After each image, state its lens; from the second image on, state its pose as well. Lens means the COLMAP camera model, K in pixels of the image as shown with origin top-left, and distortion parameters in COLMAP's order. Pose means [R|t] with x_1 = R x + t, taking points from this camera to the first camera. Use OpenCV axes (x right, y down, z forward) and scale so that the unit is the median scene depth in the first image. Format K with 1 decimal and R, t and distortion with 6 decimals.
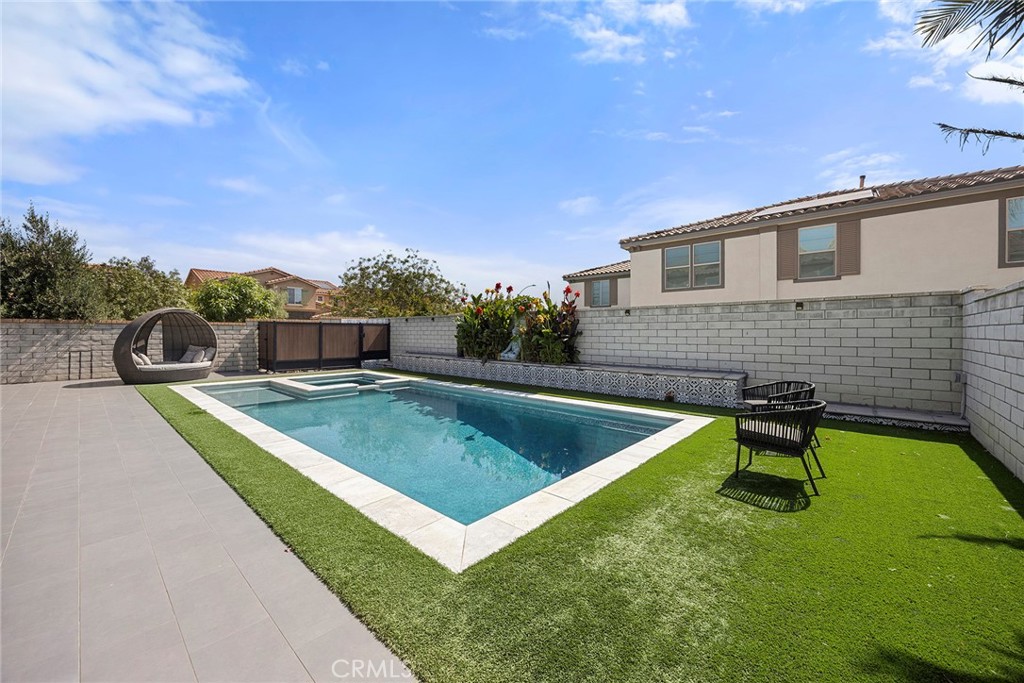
lens RADIAL K [[401.8, 0, 513.5], [0, 401.8, 326.9], [0, 0, 1]] dist [-0.000322, -0.000034]
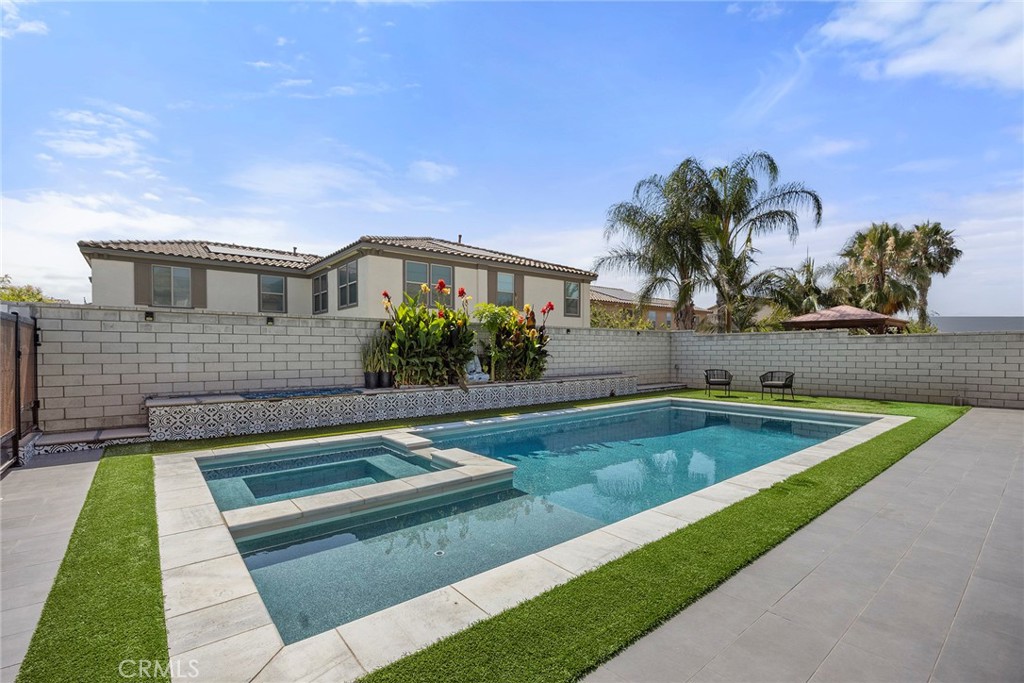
lens RADIAL K [[449.3, 0, 512.0], [0, 449.3, 341.5], [0, 0, 1]] dist [-0.020881, -0.000003]
pose [[0.174100, 0.011577, 0.984660, -0.778154], [-0.014459, 0.999853, -0.009199, 0.006348], [-0.984622, -0.012636, 0.174242, 0.673877]]
